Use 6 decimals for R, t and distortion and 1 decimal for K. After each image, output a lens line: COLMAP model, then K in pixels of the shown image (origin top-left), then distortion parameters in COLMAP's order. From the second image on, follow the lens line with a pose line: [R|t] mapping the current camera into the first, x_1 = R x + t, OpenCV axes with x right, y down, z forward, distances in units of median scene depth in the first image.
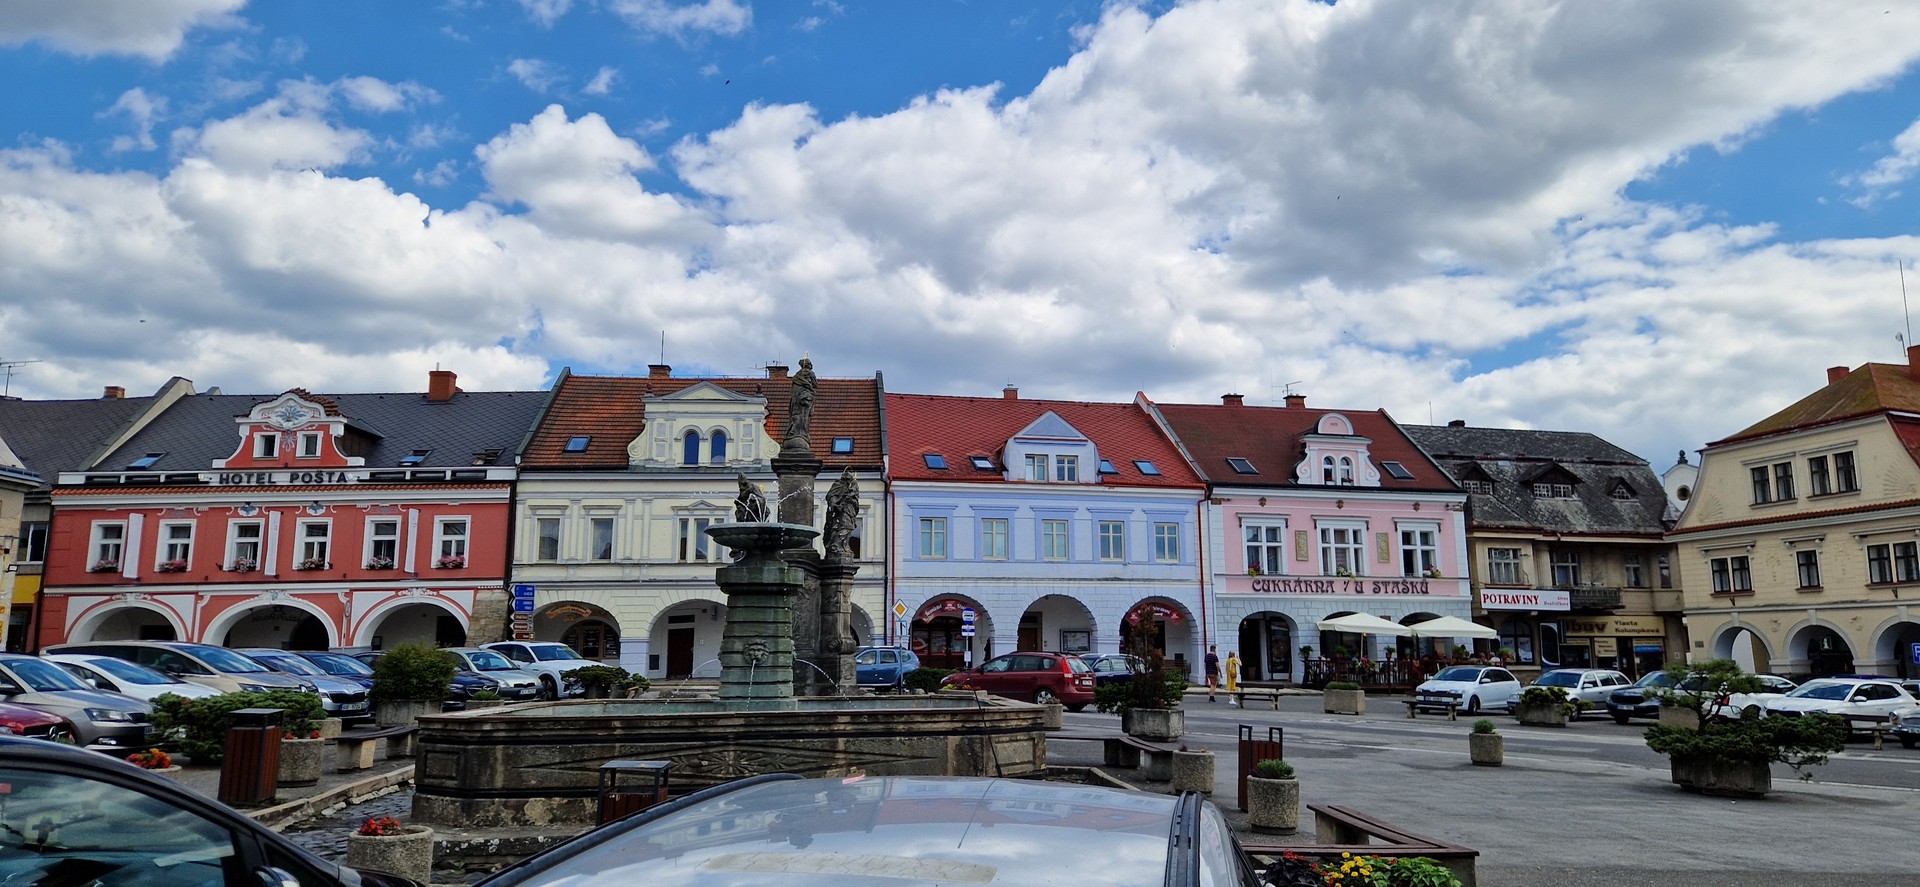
lens RADIAL K [[1293.7, 0, 980.8], [0, 1293.7, 420.0], [0, 0, 1]] dist [0.081674, -0.077488]
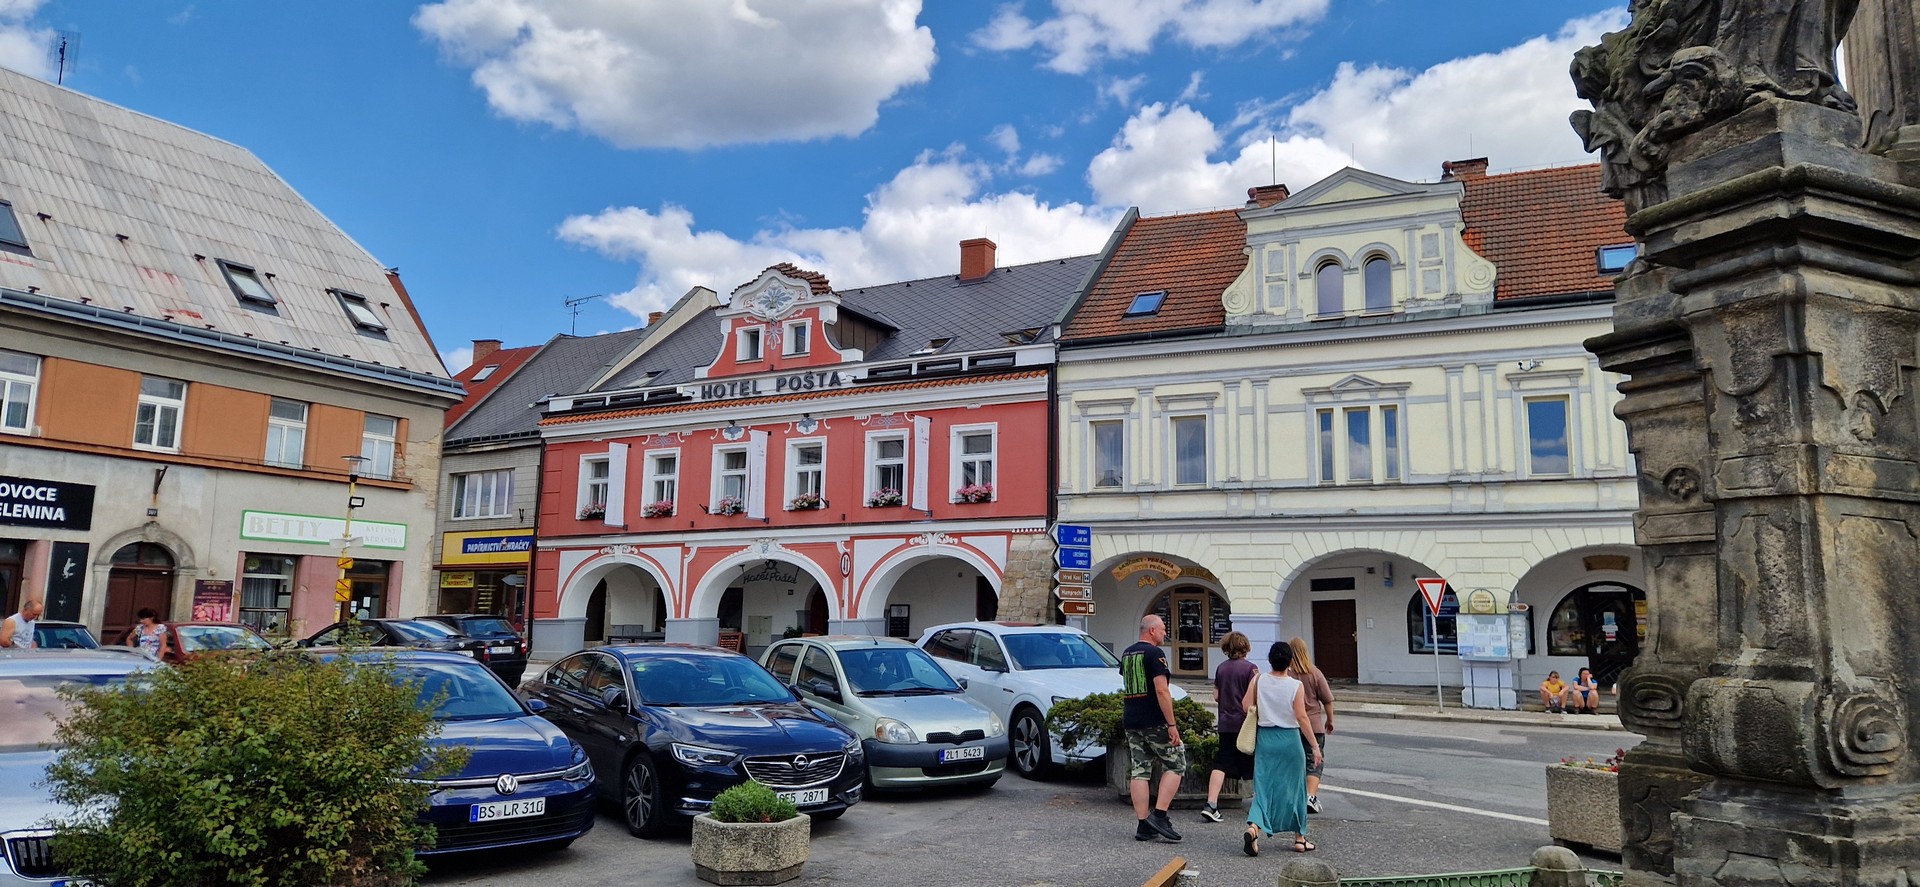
lens RADIAL K [[1293.7, 0, 980.8], [0, 1293.7, 420.0], [0, 0, 1]] dist [0.081674, -0.077488]
pose [[0.885148, -0.056743, -0.461836, -0.097838], [0.067522, 0.997694, 0.006829, 0.066595], [0.460384, -0.037229, 0.886939, 0.420823]]
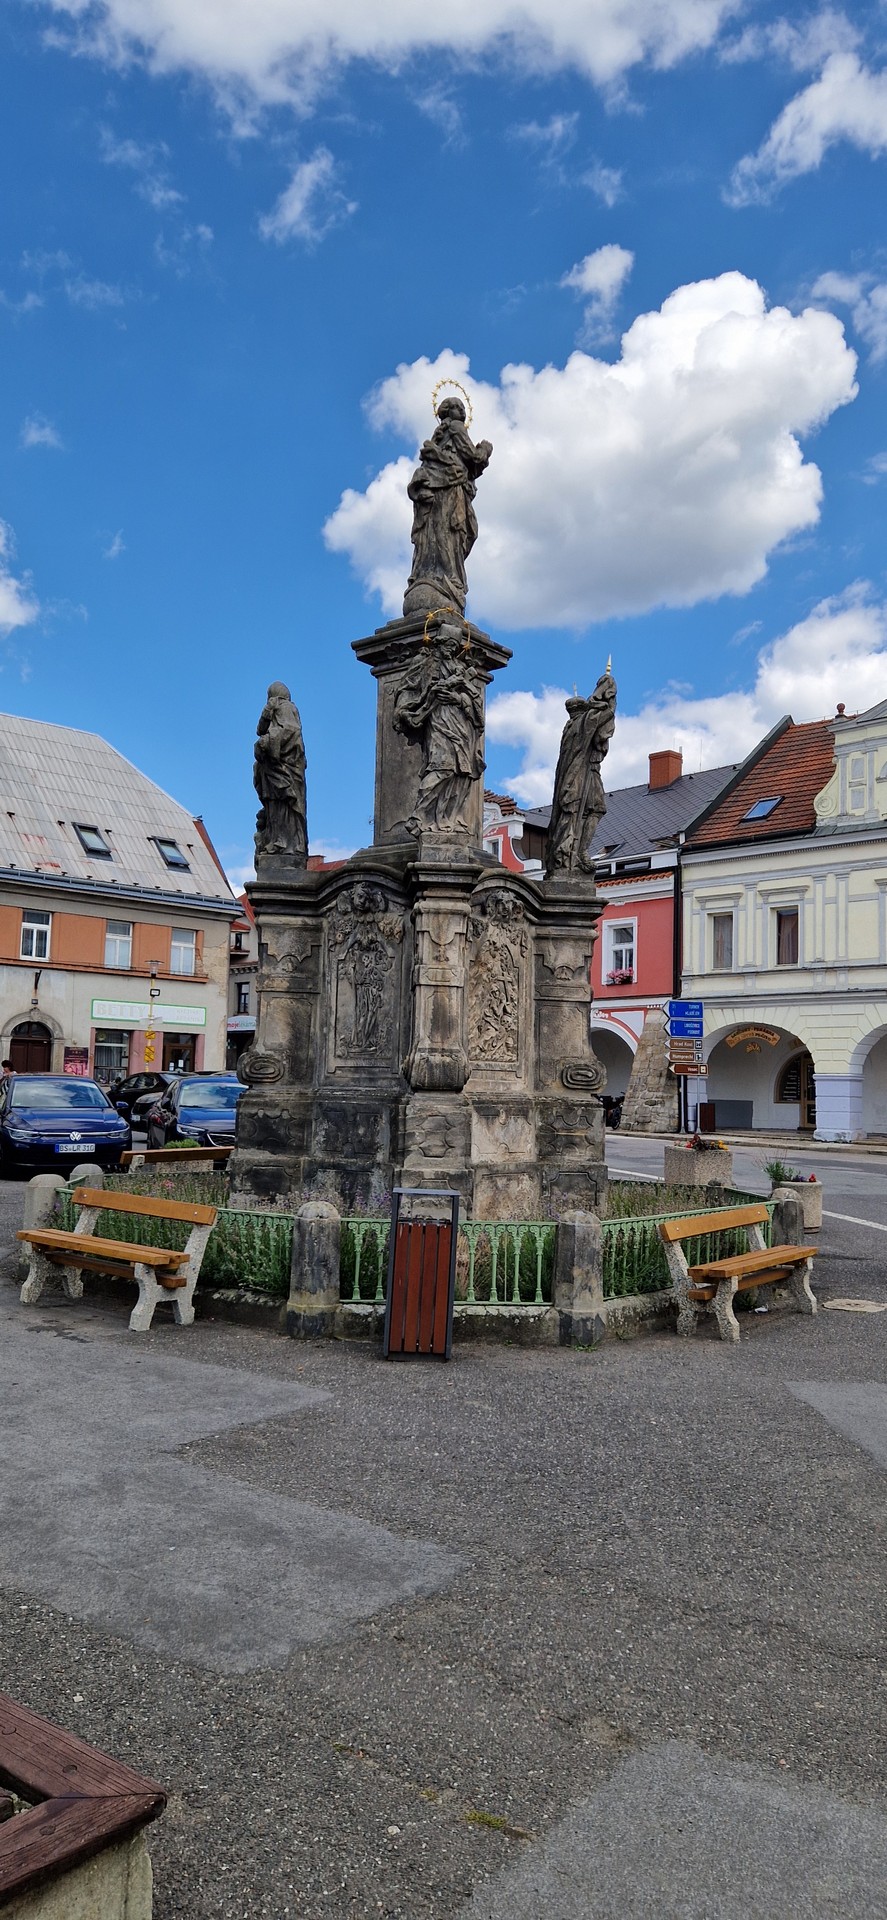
lens RADIAL K [[1293.7, 0, 451.1], [0, 1293.7, 987.4], [0, 0, 1]] dist [0.081674, -0.077488]
pose [[0.692468, -0.041570, -0.720249, 0.090436], [0.106974, 0.993219, 0.045523, 0.067386], [0.713473, -0.108572, 0.692220, 0.376503]]
